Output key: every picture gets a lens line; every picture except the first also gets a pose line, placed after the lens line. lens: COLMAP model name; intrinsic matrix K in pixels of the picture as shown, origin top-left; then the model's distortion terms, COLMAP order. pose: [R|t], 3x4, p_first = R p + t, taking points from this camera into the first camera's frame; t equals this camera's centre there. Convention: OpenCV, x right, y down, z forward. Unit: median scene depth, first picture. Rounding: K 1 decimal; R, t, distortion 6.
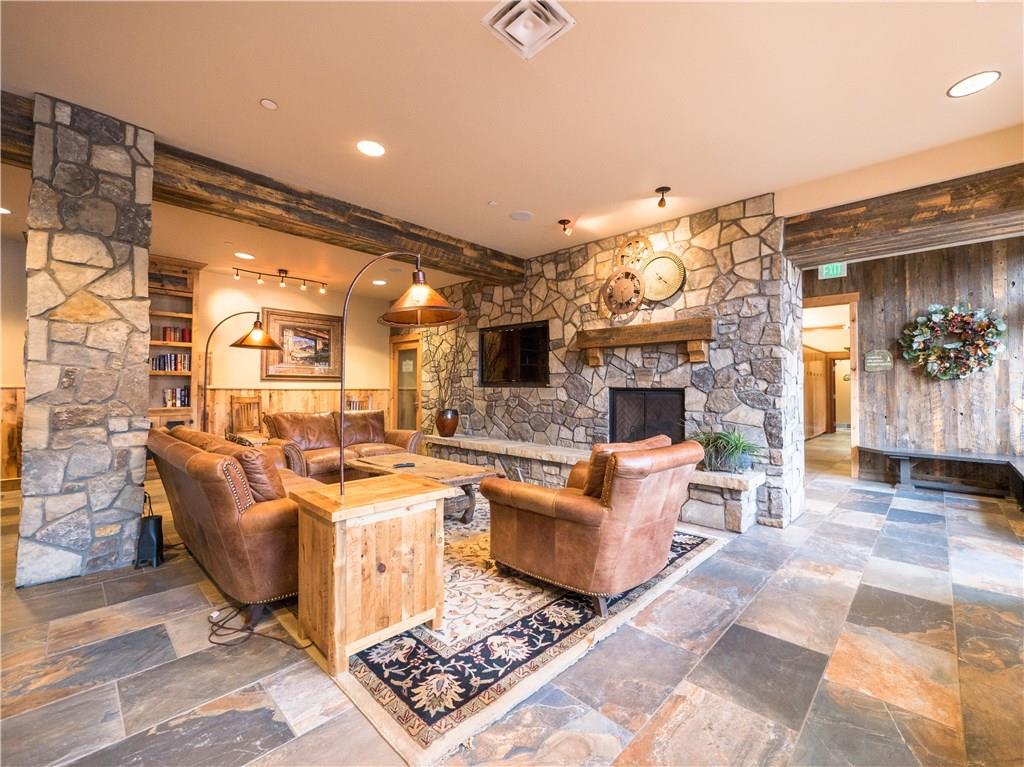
lens RADIAL K [[431.3, 0, 514.7], [0, 431.3, 382.9], [0, 0, 1]] dist [-0.003654, 0.000433]
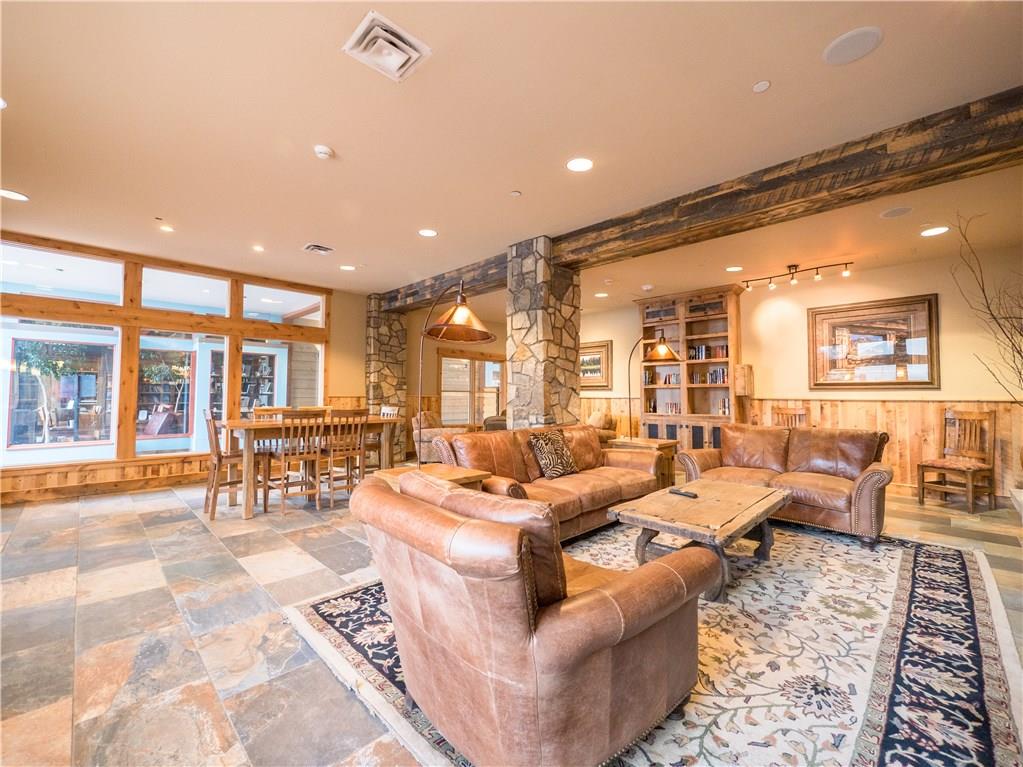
lens RADIAL K [[430.9, 0, 514.1], [0, 430.9, 382.1], [0, 0, 1]] dist [-0.003654, 0.000433]
pose [[-0.009832, -0.036128, -0.999299, 0.652546], [0.007470, 0.999317, -0.036202, 0.011554], [0.999924, -0.007821, -0.009556, 0.813262]]
